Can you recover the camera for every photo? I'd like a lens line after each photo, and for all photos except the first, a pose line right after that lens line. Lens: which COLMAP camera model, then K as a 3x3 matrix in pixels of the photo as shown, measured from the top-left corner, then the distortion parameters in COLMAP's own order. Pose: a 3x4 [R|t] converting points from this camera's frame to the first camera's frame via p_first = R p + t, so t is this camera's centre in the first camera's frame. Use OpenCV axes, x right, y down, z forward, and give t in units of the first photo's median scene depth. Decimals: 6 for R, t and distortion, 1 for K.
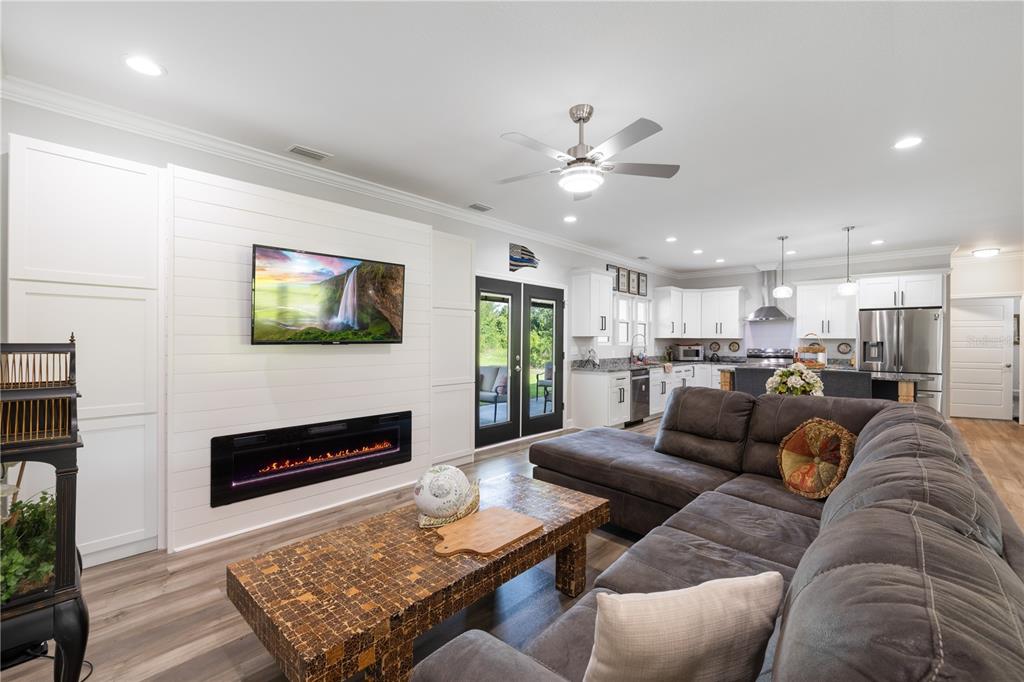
lens RADIAL K [[427.3, 0, 506.7], [0, 427.3, 339.1], [0, 0, 1]] dist [0.003396, 0.000159]
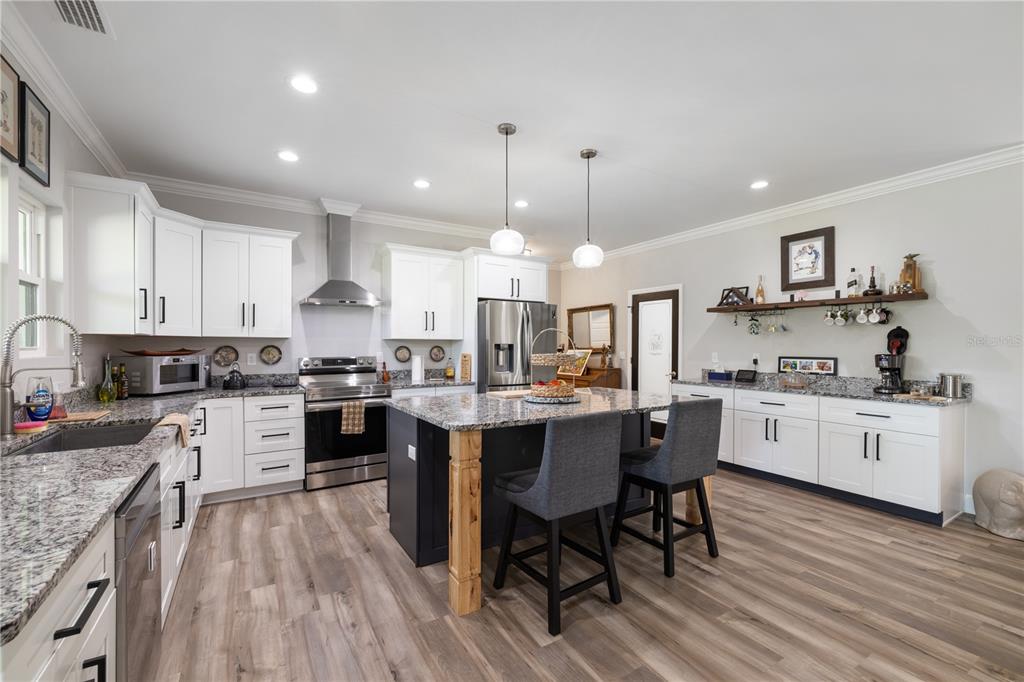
lens RADIAL K [[433.1, 0, 508.2], [0, 433.1, 346.7], [0, 0, 1]] dist [0.007469, -0.001698]
pose [[0.252366, -0.007655, 0.967601, 0.139067], [-0.004770, 0.999947, 0.009155, 0.003318], [-0.967620, -0.006926, 0.252316, 0.722749]]
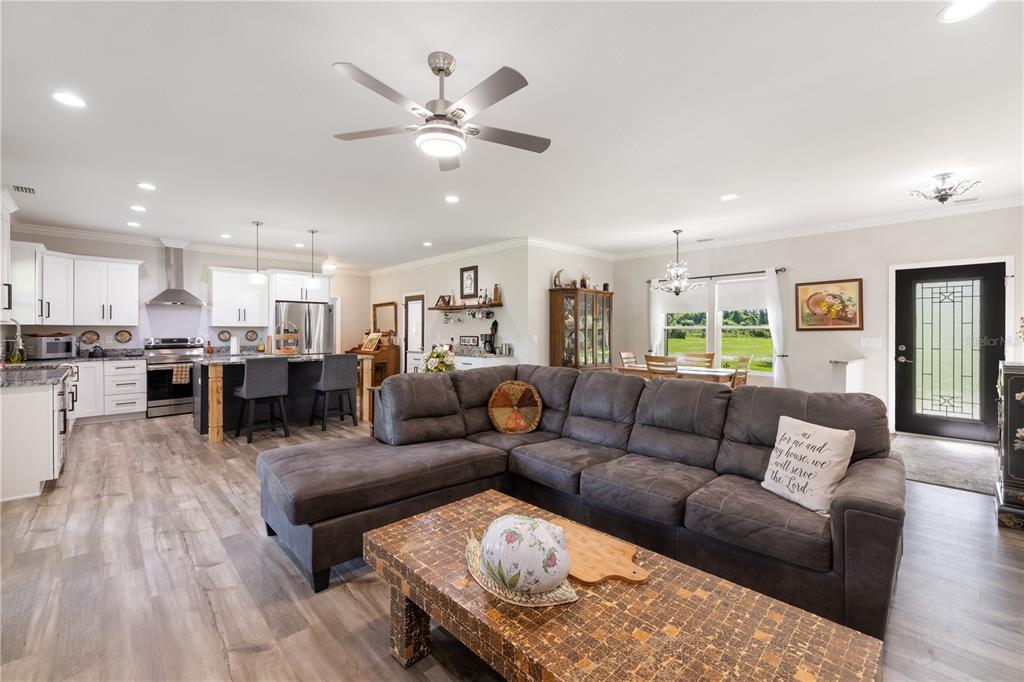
lens RADIAL K [[433.1, 0, 510.3], [0, 433.1, 331.1], [0, 0, 1]] dist [0.007469, -0.001698]
pose [[0.053675, -0.007197, 0.998533, -0.258815], [-0.003148, 0.999968, 0.007377, 0.000172], [-0.998553, -0.003539, 0.053651, 0.306261]]
